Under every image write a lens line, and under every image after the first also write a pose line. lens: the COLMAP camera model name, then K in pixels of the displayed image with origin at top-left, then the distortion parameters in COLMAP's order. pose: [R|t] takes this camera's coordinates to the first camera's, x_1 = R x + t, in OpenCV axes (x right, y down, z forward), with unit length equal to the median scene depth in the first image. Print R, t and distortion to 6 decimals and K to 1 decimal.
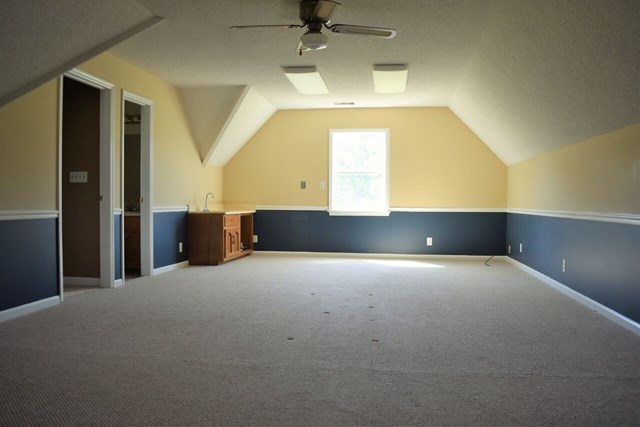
lens RADIAL K [[509.5, 0, 328.6], [0, 509.5, 215.8], [0, 0, 1]] dist [-0.096972, 0.010596]
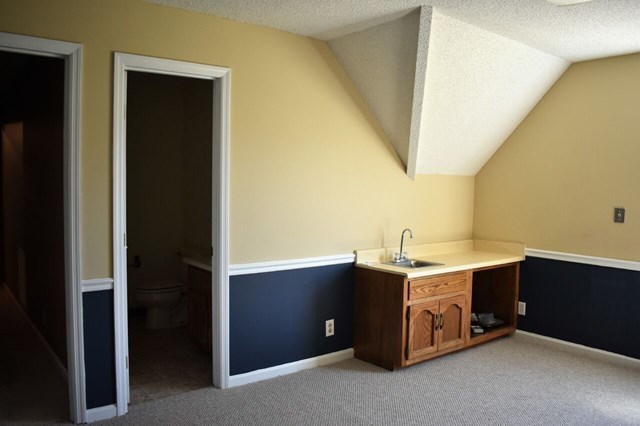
lens RADIAL K [[509.5, 0, 328.6], [0, 509.5, 215.3], [0, 0, 1]] dist [-0.096972, 0.010596]
pose [[0.718734, 0.049736, -0.693504, 0.087854], [-0.035666, 0.998762, 0.034664, -0.078458], [0.694370, -0.000180, 0.719618, 0.567416]]
